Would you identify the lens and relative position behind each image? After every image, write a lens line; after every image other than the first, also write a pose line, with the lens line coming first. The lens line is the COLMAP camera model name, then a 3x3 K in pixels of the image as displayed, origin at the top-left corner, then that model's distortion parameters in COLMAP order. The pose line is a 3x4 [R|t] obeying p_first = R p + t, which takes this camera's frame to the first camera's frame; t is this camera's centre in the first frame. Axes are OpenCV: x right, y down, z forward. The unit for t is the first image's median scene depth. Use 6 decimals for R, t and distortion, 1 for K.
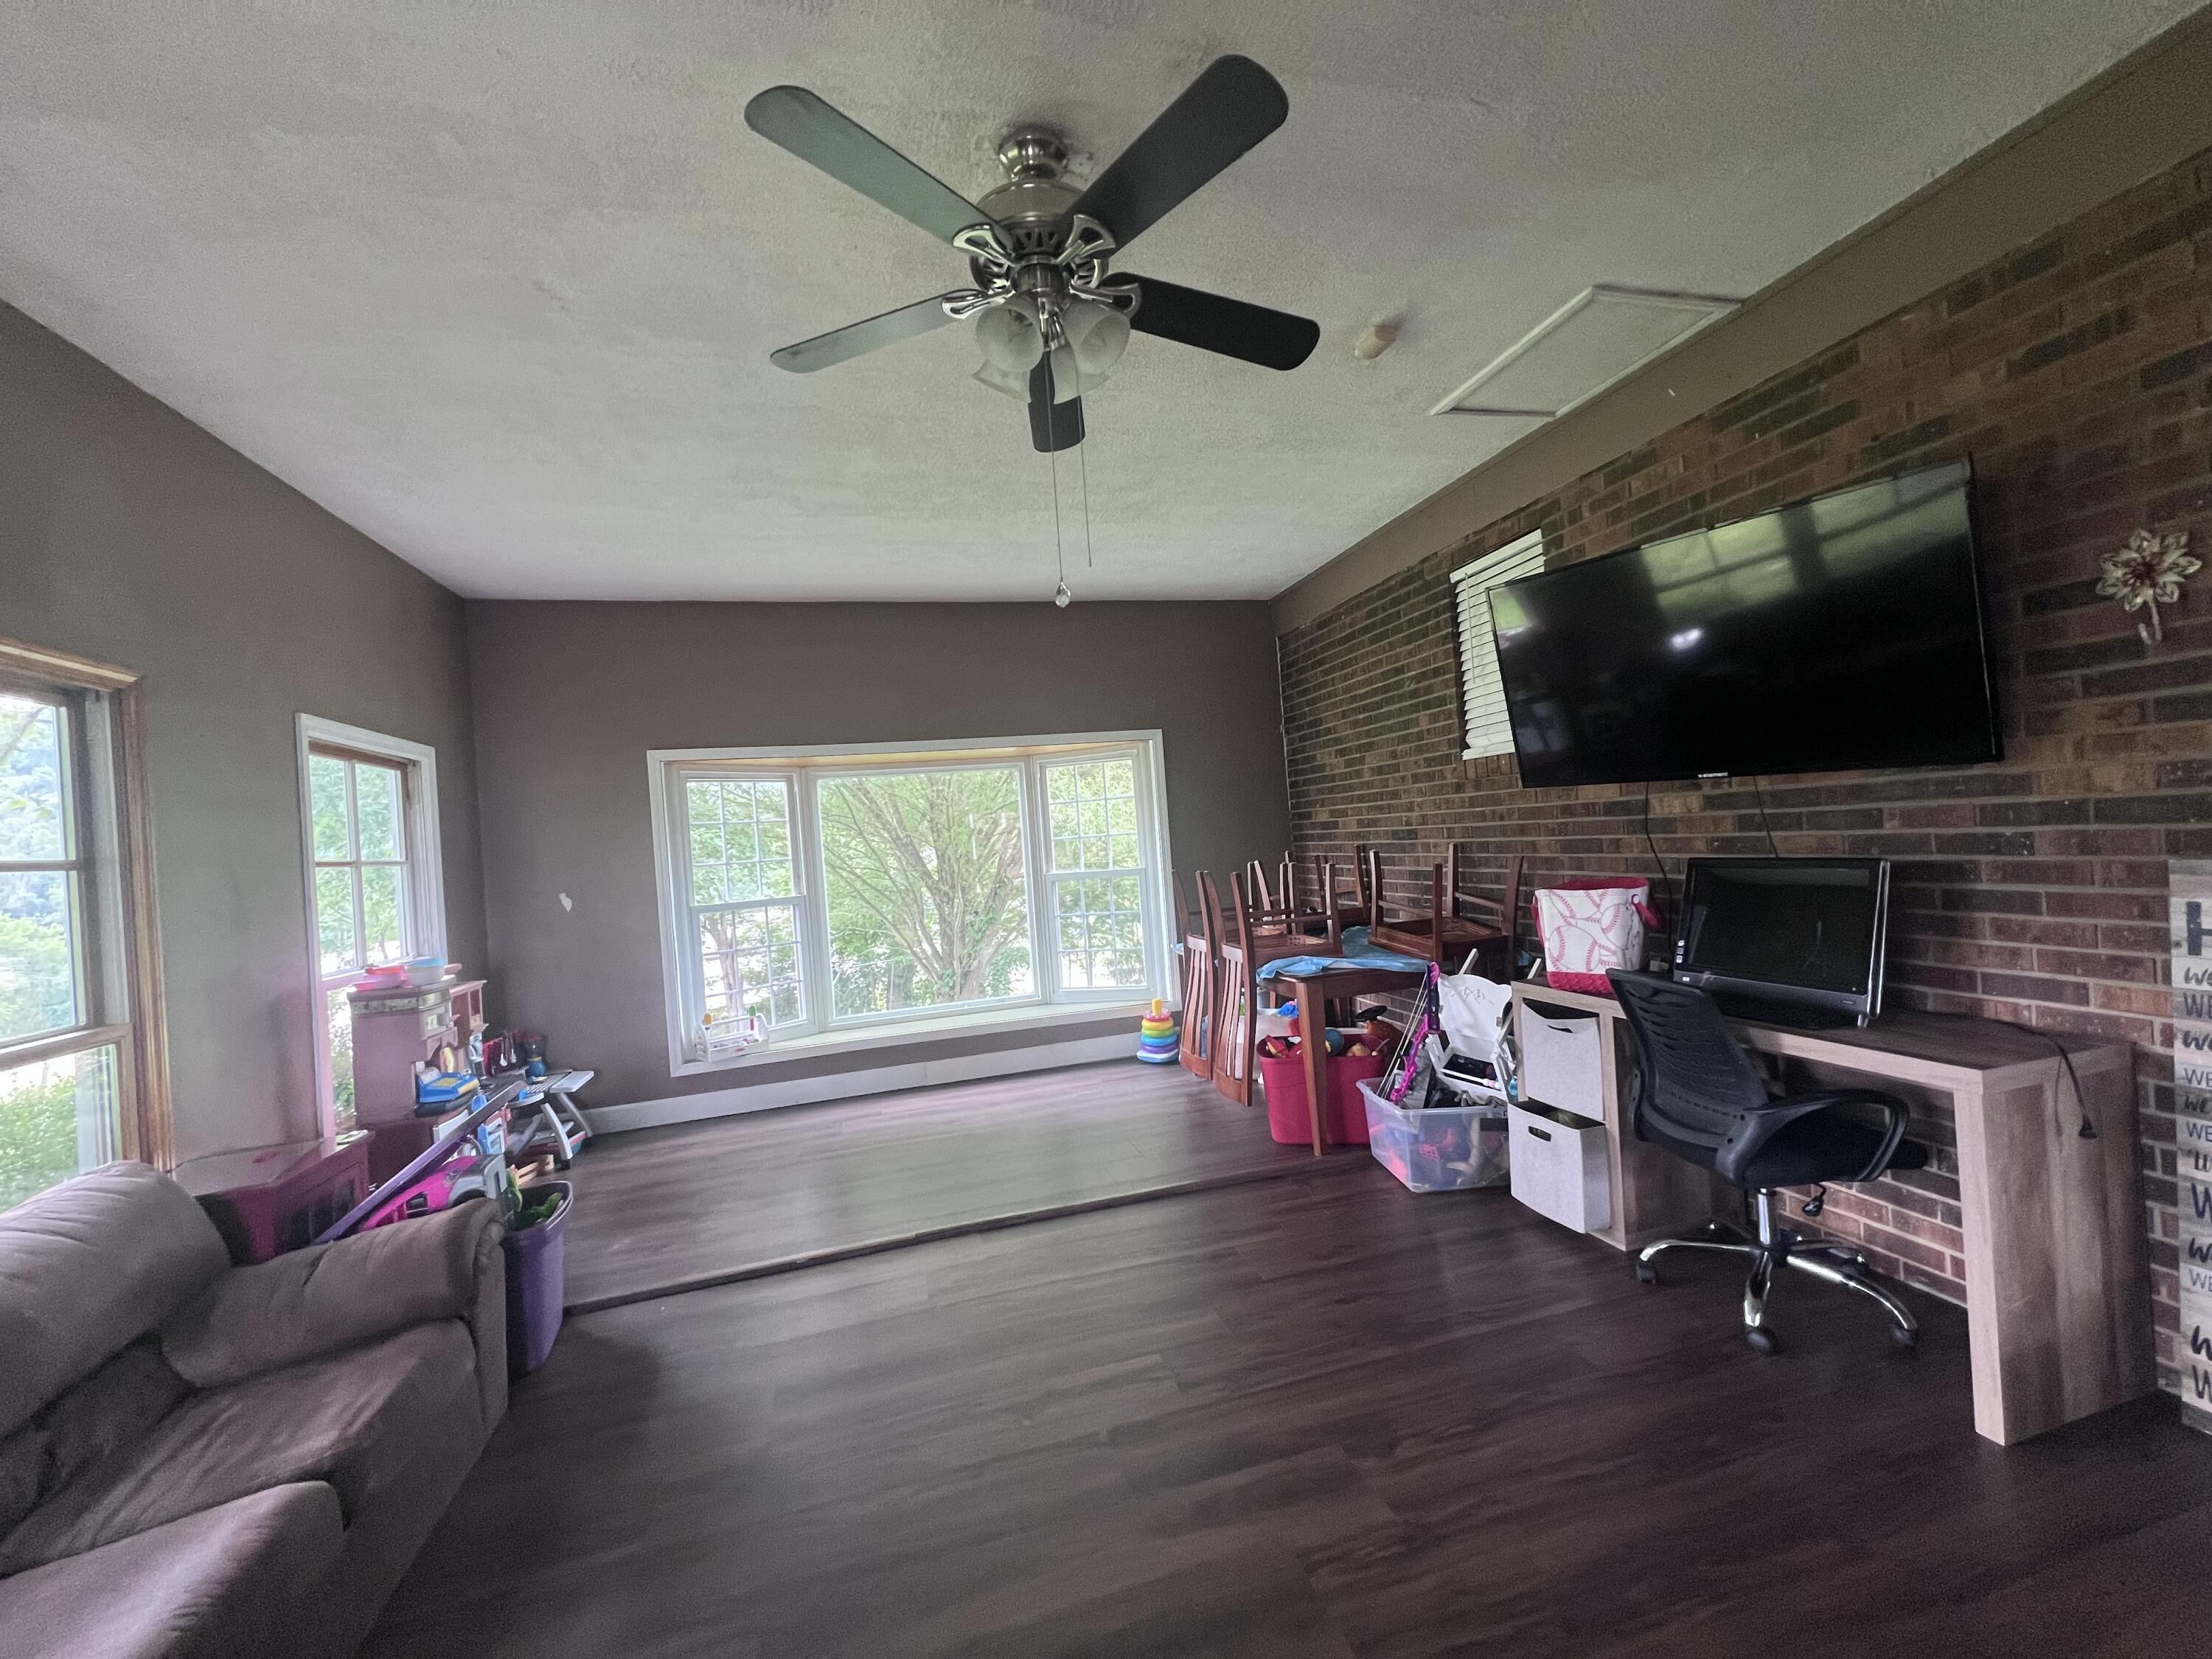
lens RADIAL K [[882.1, 0, 1104.0], [0, 882.1, 838.6], [0, 0, 1]] dist [-0.001359, -0.000278]
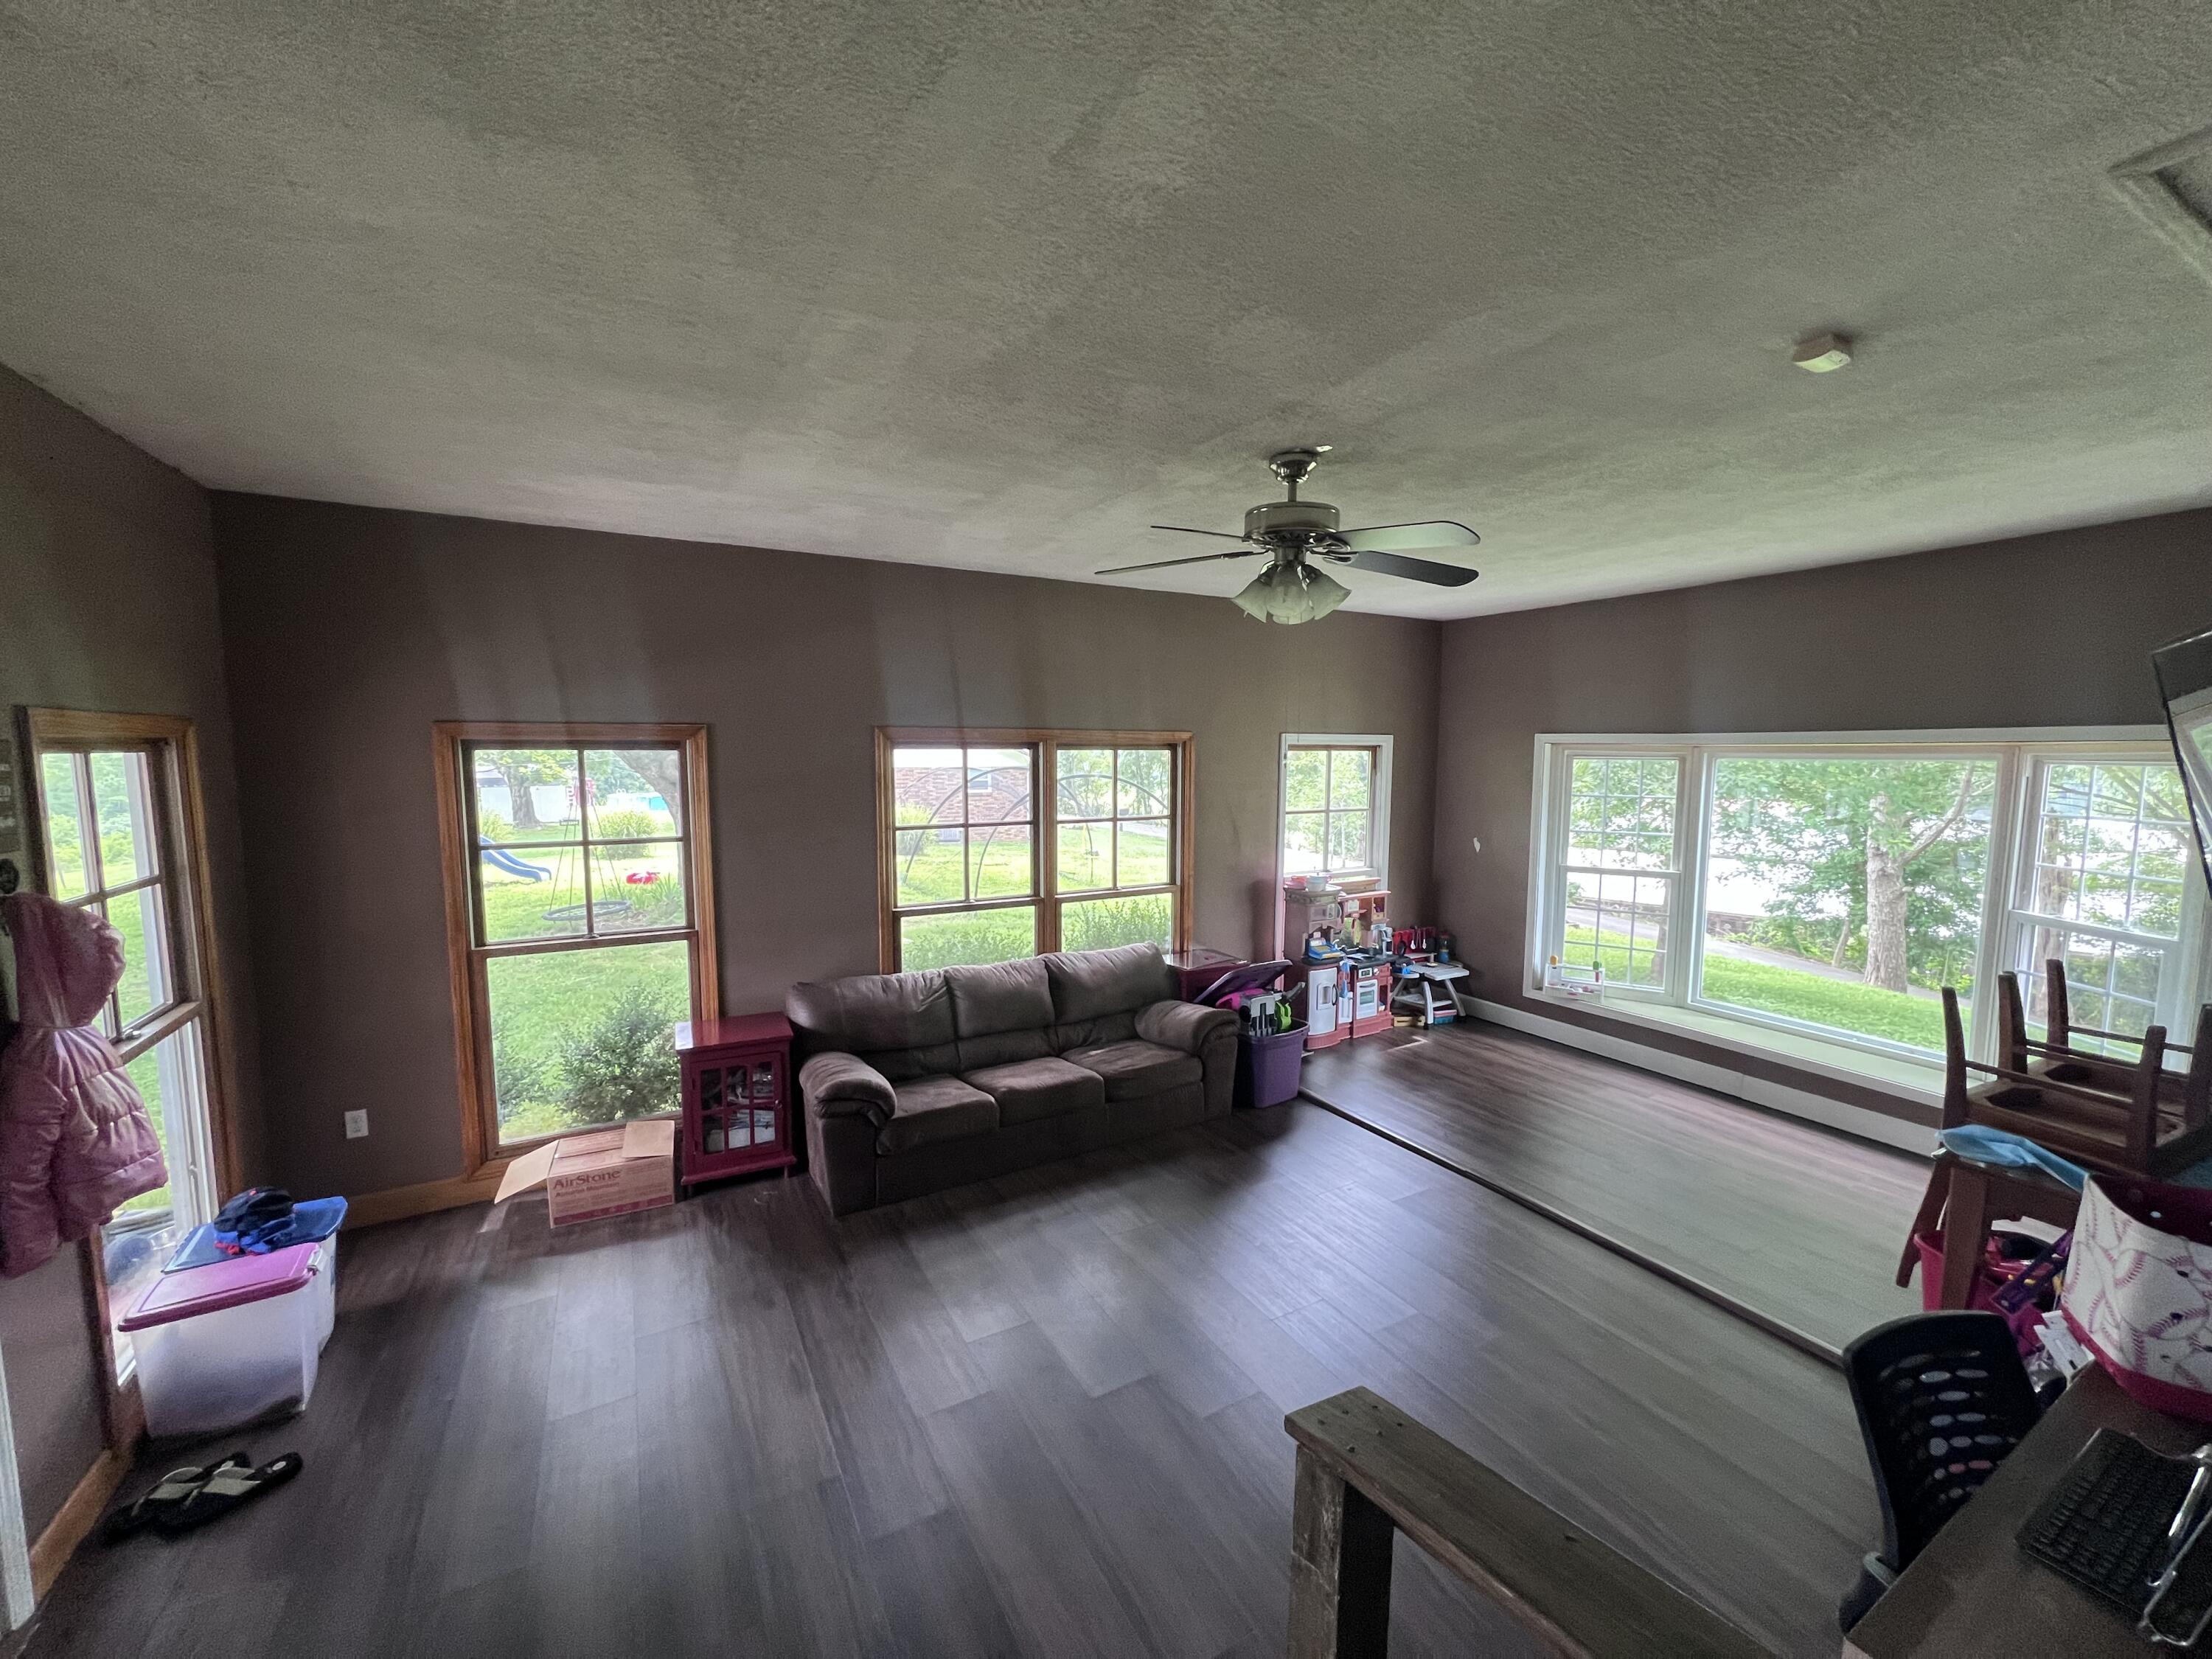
lens RADIAL K [[882.1, 0, 1102.9], [0, 882.1, 826.2], [0, 0, 1]] dist [-0.001359, -0.000278]
pose [[0.249597, 0.164082, -0.954347, 0.599106], [-0.024533, 0.986295, 0.163158, -0.183001], [0.968039, -0.017311, 0.250201, 0.122295]]
